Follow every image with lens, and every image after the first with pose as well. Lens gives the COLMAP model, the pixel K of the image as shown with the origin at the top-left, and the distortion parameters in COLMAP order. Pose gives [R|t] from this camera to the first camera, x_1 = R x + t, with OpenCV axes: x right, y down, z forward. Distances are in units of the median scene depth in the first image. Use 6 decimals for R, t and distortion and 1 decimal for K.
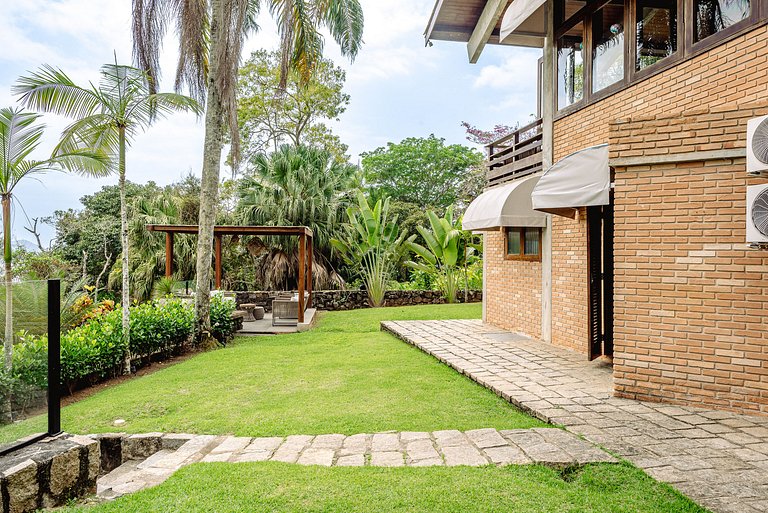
lens RADIAL K [[535.3, 0, 360.4], [0, 535.3, 249.6], [0, 0, 1]] dist [0.000363, 0.002337]
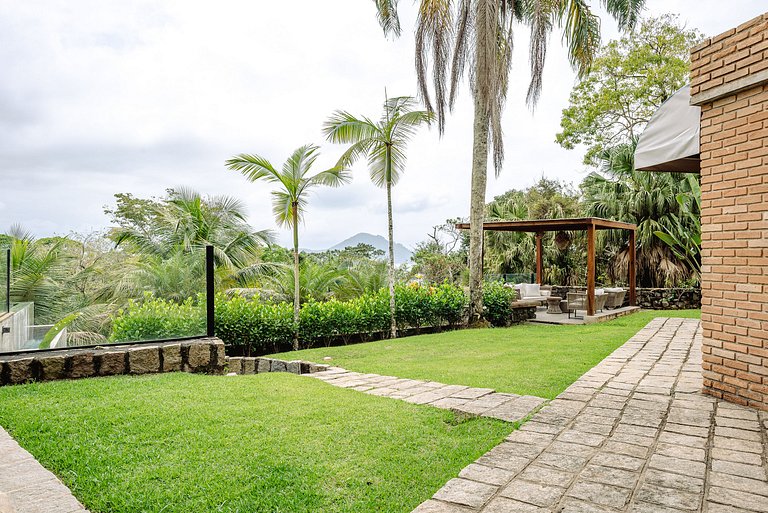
lens RADIAL K [[526.3, 0, 387.8], [0, 526.3, 257.2], [0, 0, 1]] dist [0.002306, 0.005554]
pose [[0.735654, -0.008984, -0.677298, 0.638412], [0.009715, 0.999949, -0.002712, 0.067054], [0.677288, -0.004585, 0.735704, 0.101684]]
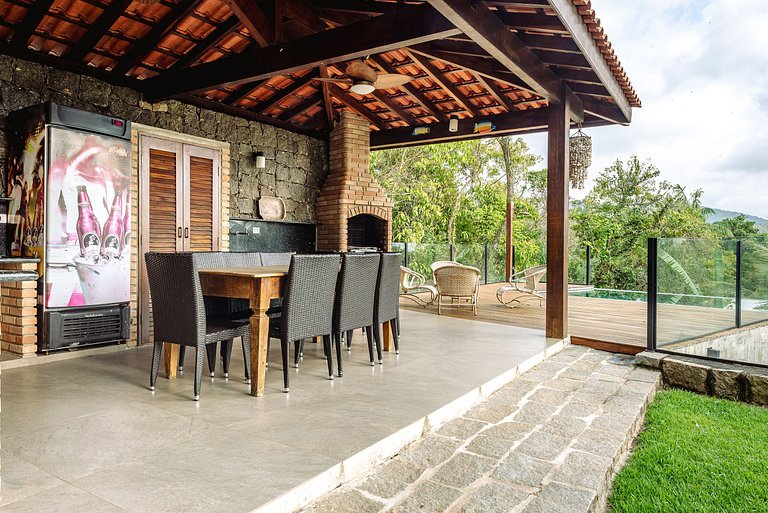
lens RADIAL K [[521.8, 0, 389.8], [0, 521.8, 249.9], [0, 0, 1]] dist [0.003324, 0.005788]
pose [[-0.538824, -0.013922, -0.842303, 0.483249], [-0.007361, 0.999903, -0.011817, 0.068839], [0.842386, -0.000167, -0.538875, 0.337196]]
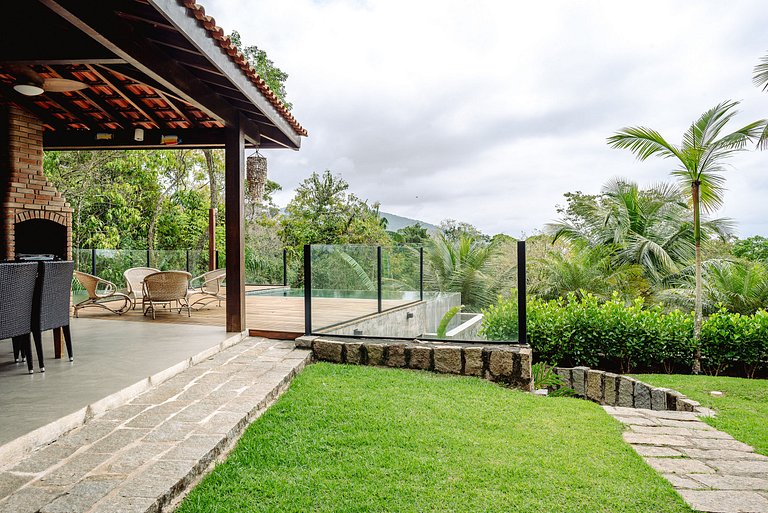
lens RADIAL K [[519.9, 0, 384.0], [0, 519.9, 256.5], [0, 0, 1]] dist [-0.002229, 0.003829]
pose [[-0.050369, -0.005134, -0.998717, 0.594046], [0.010979, 0.999924, -0.005694, 0.067409], [0.998670, -0.011252, -0.050309, 0.453139]]
